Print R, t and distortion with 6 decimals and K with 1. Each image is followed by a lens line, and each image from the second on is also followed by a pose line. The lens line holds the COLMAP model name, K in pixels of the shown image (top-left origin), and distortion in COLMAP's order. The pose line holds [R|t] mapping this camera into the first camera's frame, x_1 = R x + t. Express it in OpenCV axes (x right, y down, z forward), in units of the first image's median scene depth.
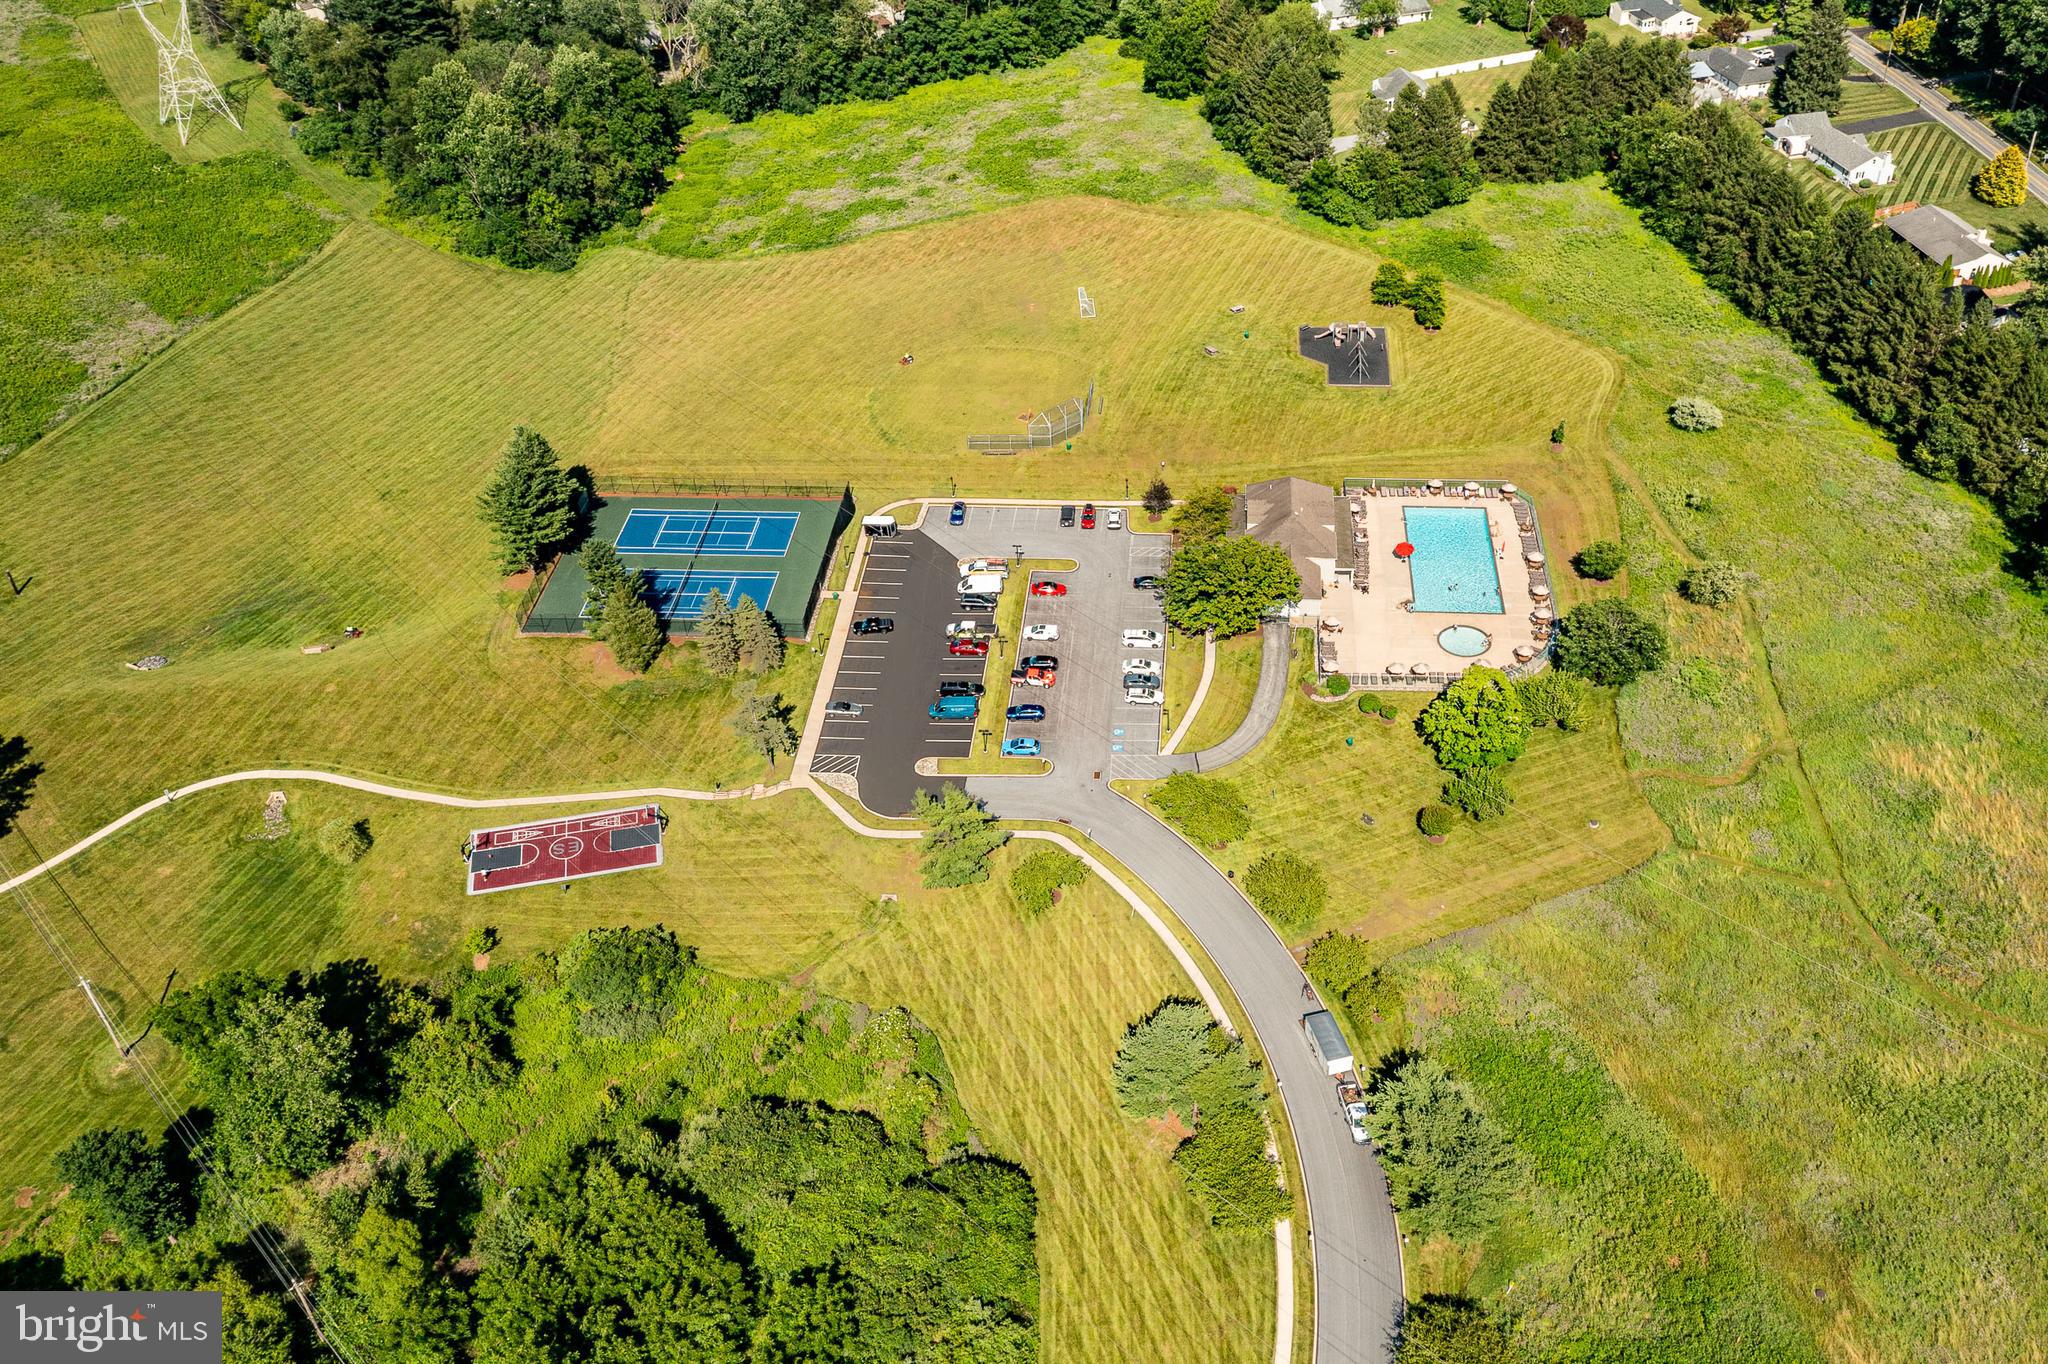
lens RADIAL K [[1601.6, 0, 1024.0], [0, 1601.6, 682.0], [0, 0, 1]] dist [-0.020891, 0.000735]
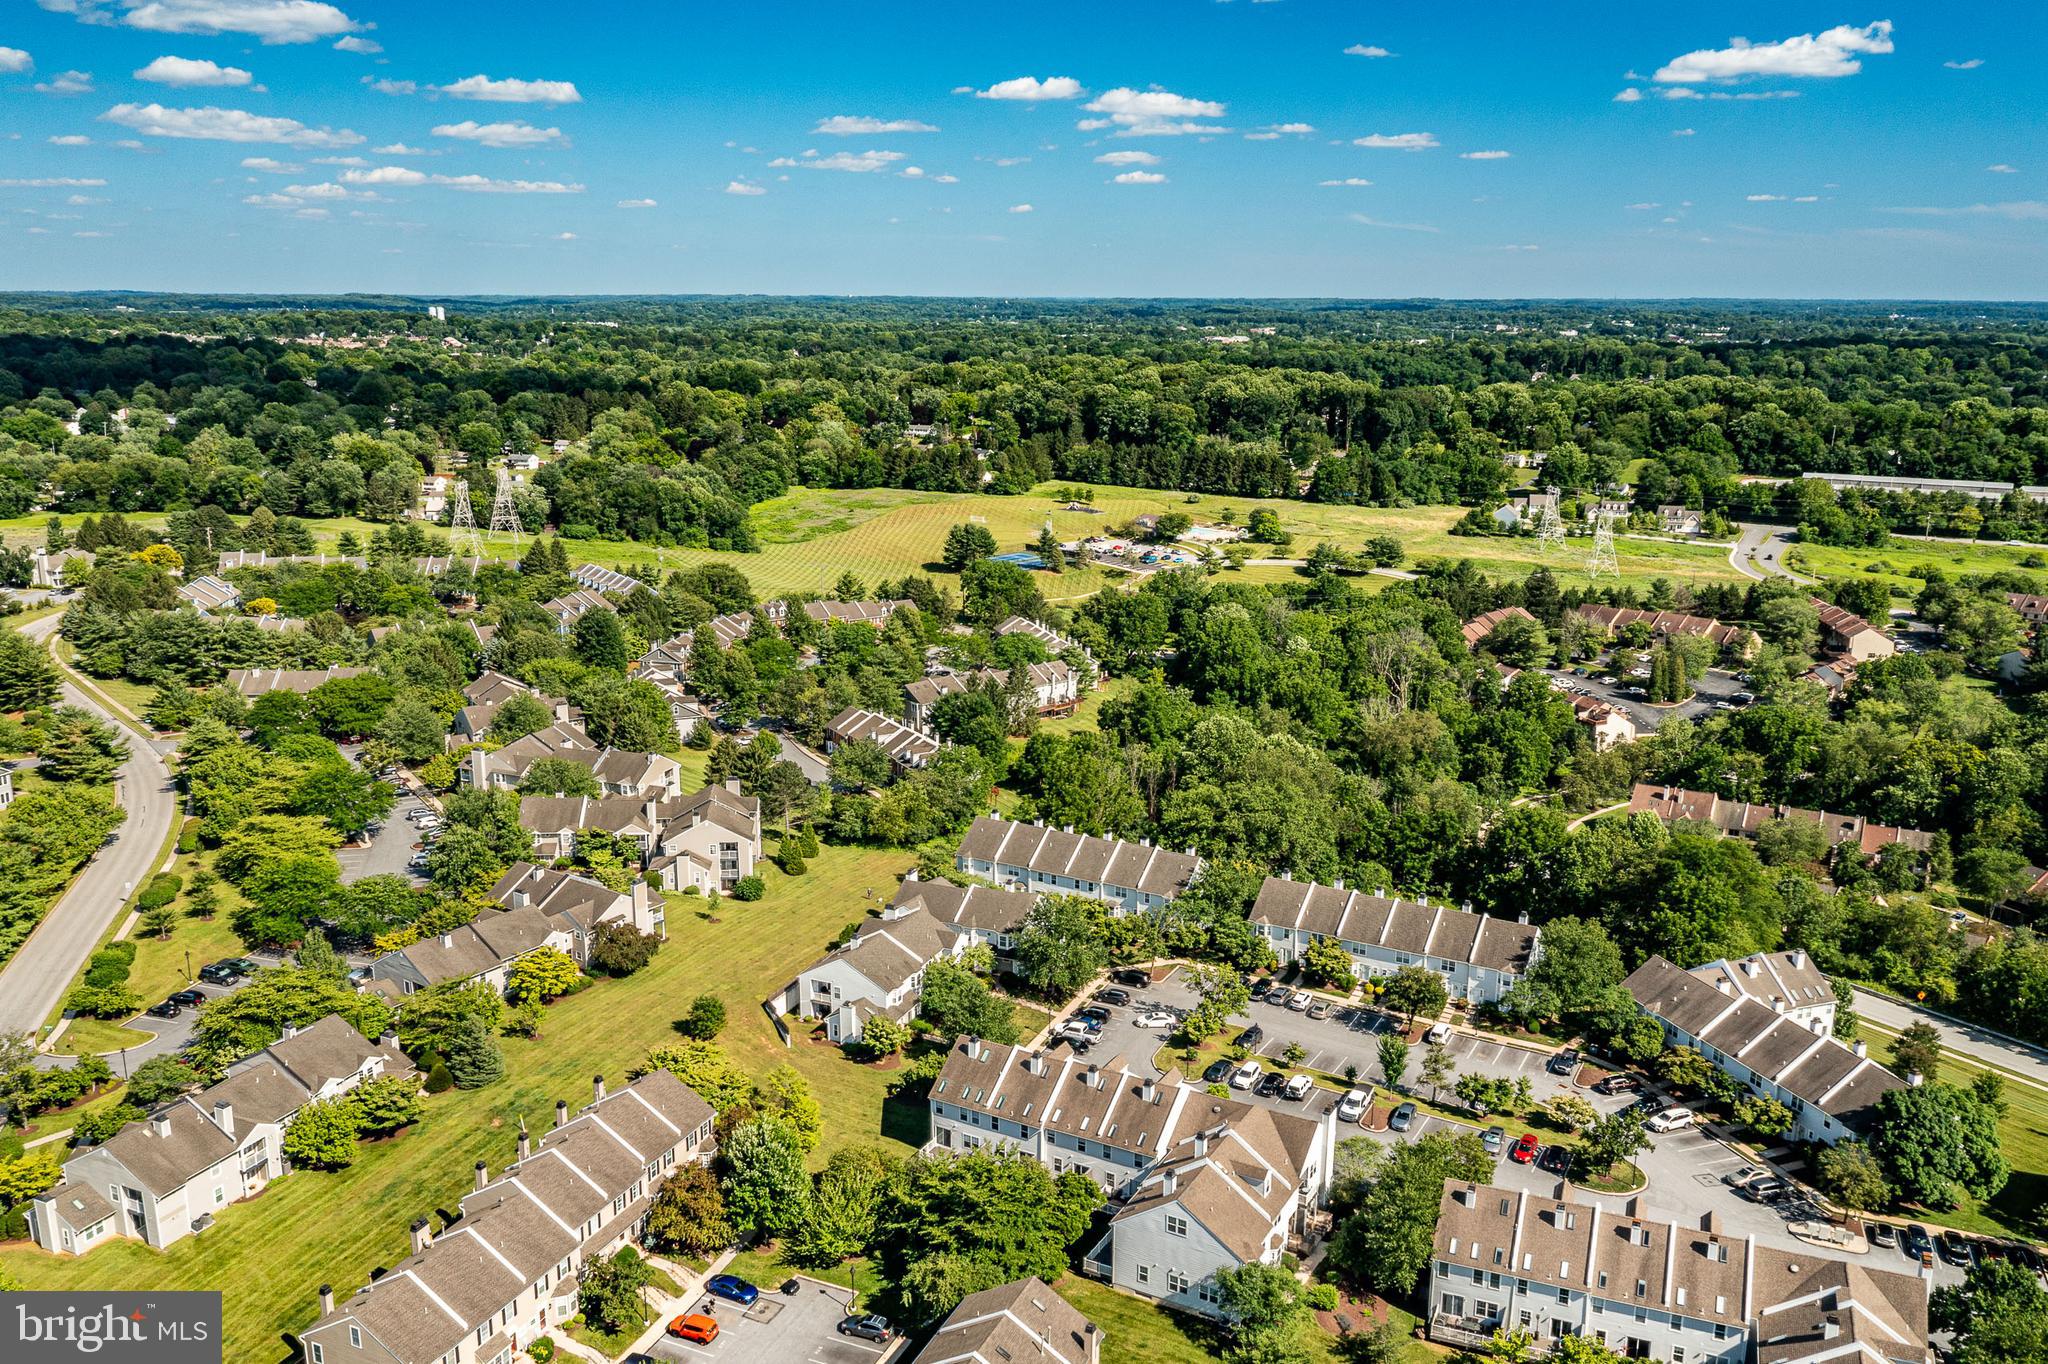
lens RADIAL K [[1601.6, 0, 1024.0], [0, 1601.6, 682.0], [0, 0, 1]] dist [-0.020891, 0.000735]
pose [[0.690298, -0.158974, 0.705844, -2.227542], [0.466076, 0.843892, -0.265744, 0.880812], [-0.553409, 0.512420, 0.656631, -0.710067]]
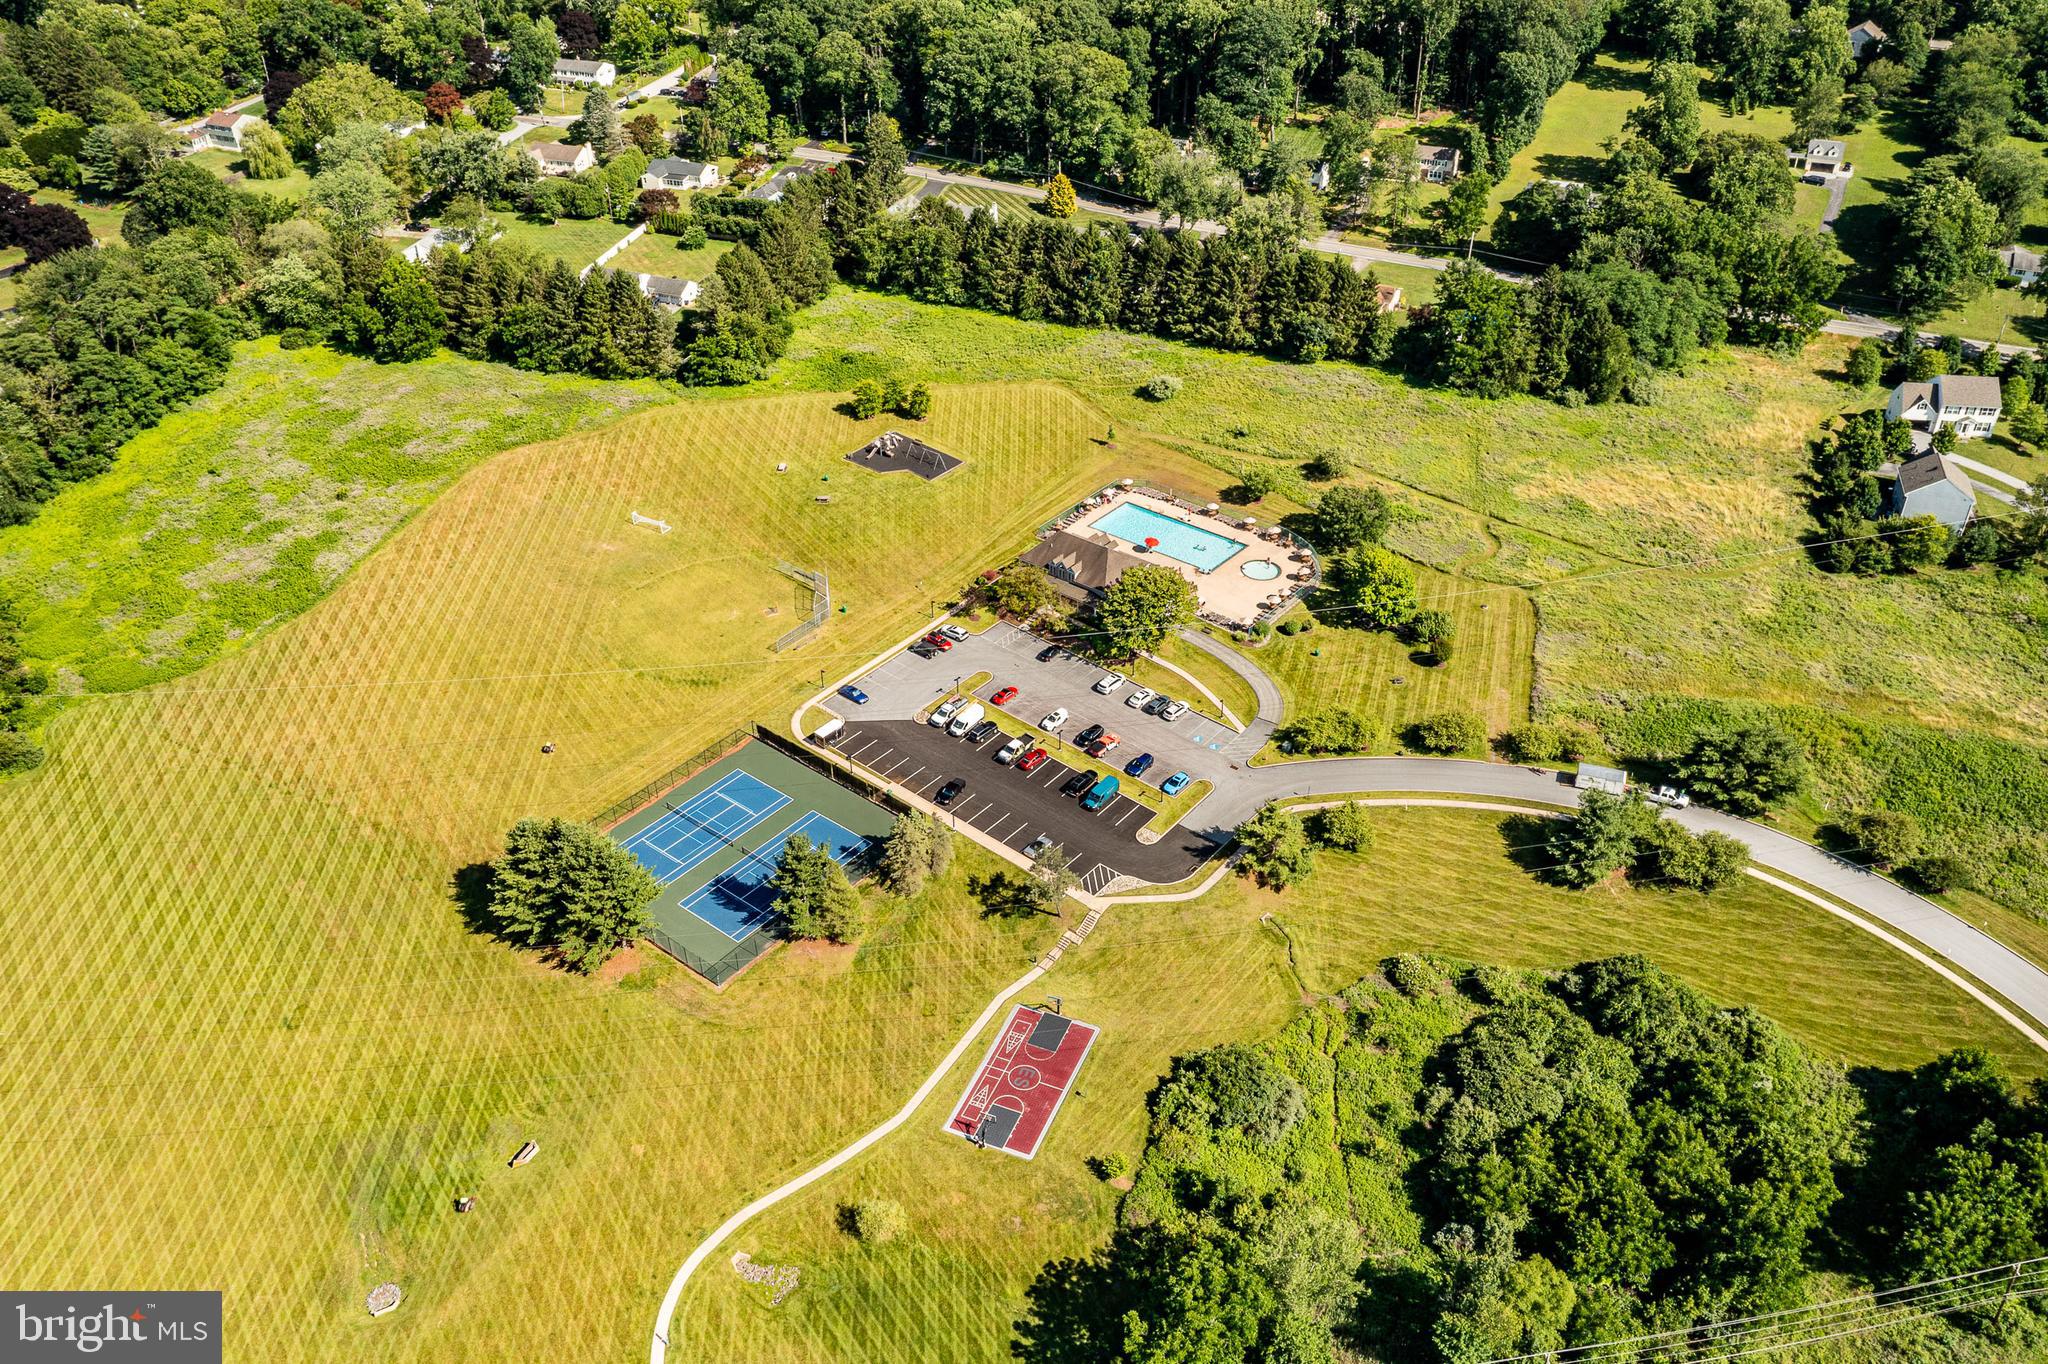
lens RADIAL K [[1601.6, 0, 1024.0], [0, 1601.6, 682.0], [0, 0, 1]] dist [-0.020891, 0.000735]
pose [[0.613424, -0.445822, 0.651884, -0.670357], [0.521136, 0.848711, 0.090041, -0.154355], [-0.593403, 0.284487, 0.752954, 0.168582]]
